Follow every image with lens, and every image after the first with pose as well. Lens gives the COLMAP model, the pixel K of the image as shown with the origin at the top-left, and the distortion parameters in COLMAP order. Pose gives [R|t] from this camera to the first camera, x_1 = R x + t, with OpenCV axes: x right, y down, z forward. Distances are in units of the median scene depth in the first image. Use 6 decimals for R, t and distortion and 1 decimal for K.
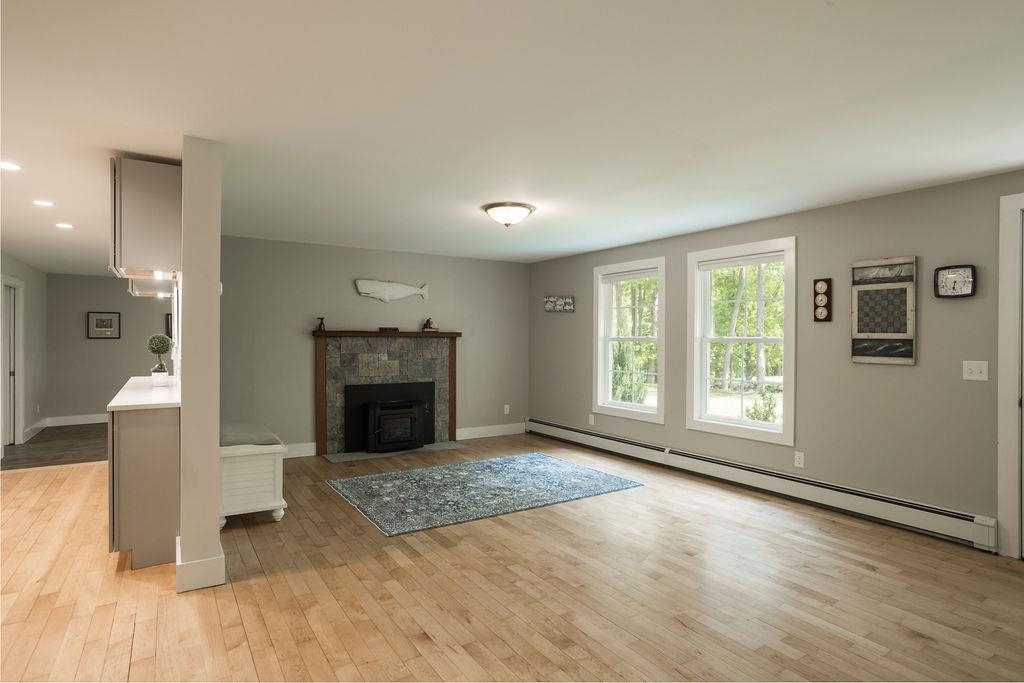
lens RADIAL K [[559.9, 0, 512.0], [0, 559.9, 341.5], [0, 0, 1]] dist [-0.001654, -0.000122]
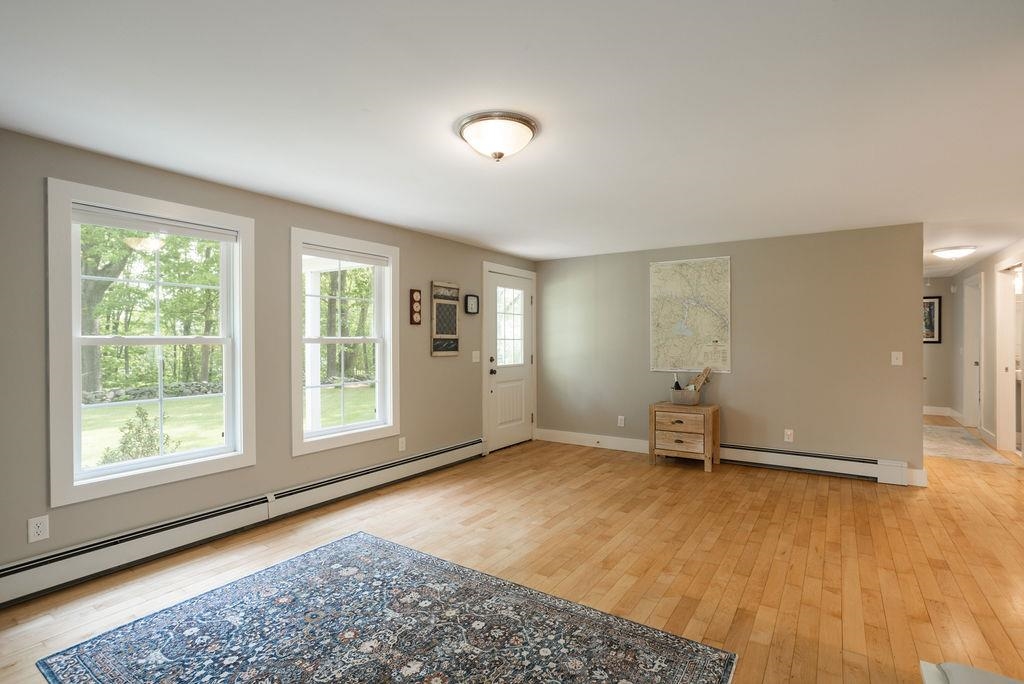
lens RADIAL K [[502.5, 0, 512.0], [0, 502.5, 342.0], [0, 0, 1]] dist [-0.028015, 0.000270]
pose [[-0.401093, -0.008525, 0.915998, -0.570979], [0.005066, 0.999921, 0.011524, -0.009594], [-0.916023, 0.009263, -0.401018, 1.328198]]
